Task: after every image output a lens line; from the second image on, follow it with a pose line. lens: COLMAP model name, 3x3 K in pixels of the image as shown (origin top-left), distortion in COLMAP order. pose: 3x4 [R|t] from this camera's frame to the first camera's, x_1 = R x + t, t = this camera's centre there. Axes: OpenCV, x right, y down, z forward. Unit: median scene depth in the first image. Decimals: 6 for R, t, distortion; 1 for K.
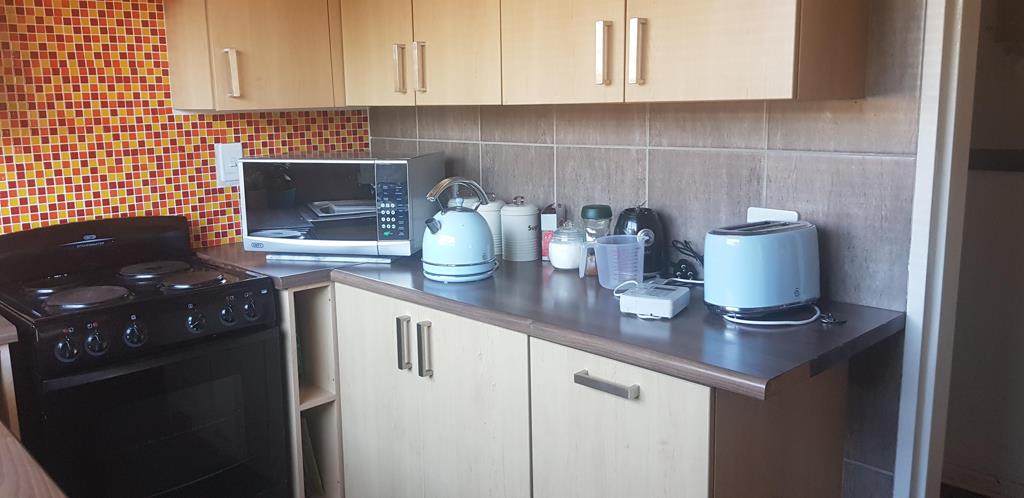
lens RADIAL K [[795.9, 0, 512.1], [0, 795.9, 230.8], [0, 0, 1]] dist [0.116695, -0.218485]
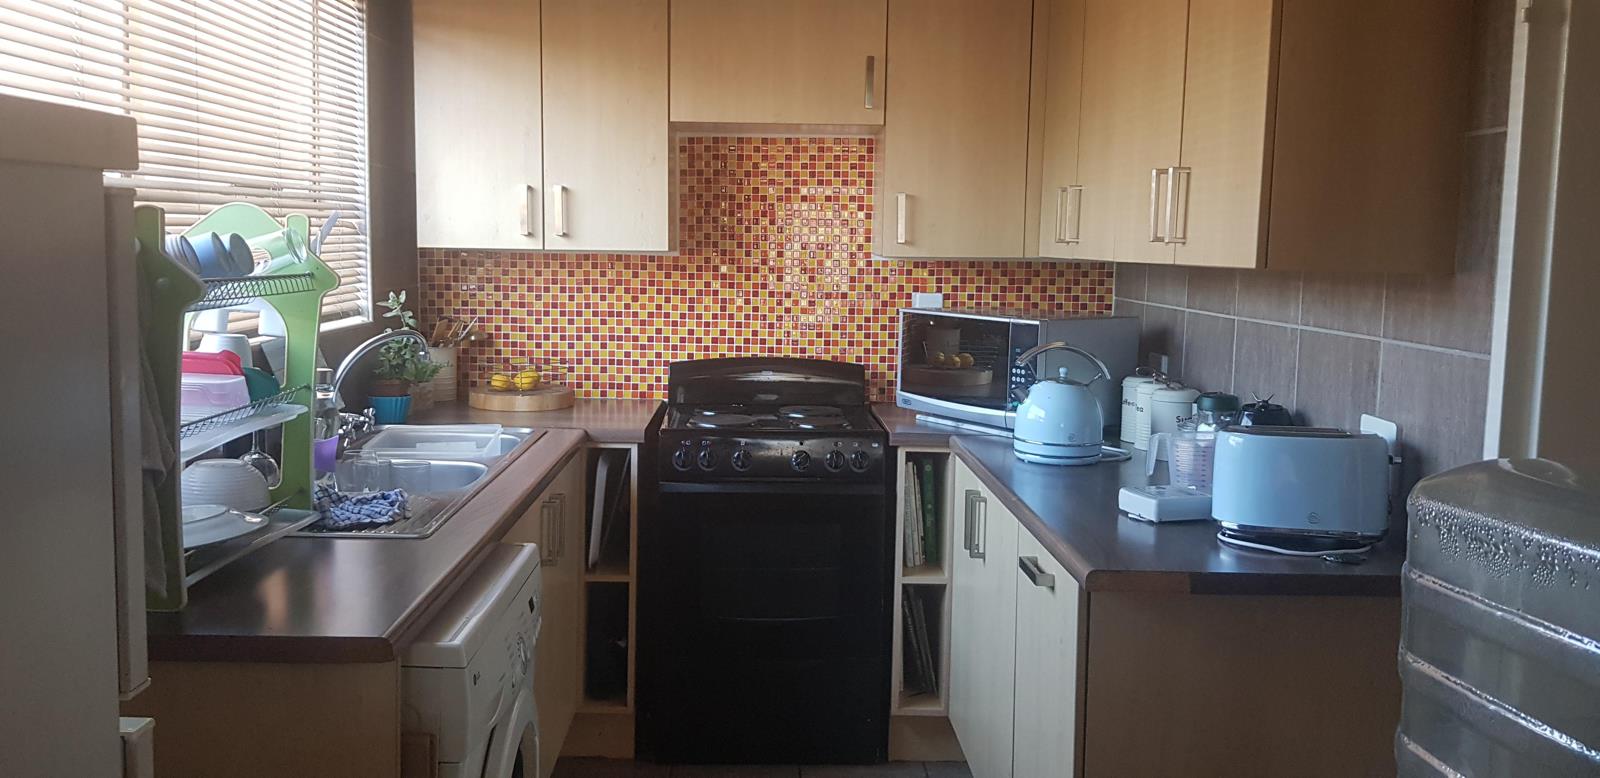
lens RADIAL K [[1243.5, 0, 800.1], [0, 1243.5, 360.6], [0, 0, 1]] dist [0.116695, -0.218485]
pose [[0.752509, 0.097420, -0.651337, 0.525476], [-0.141562, 0.989808, -0.015505, 0.010614], [0.643188, 0.103873, 0.758630, -0.175342]]
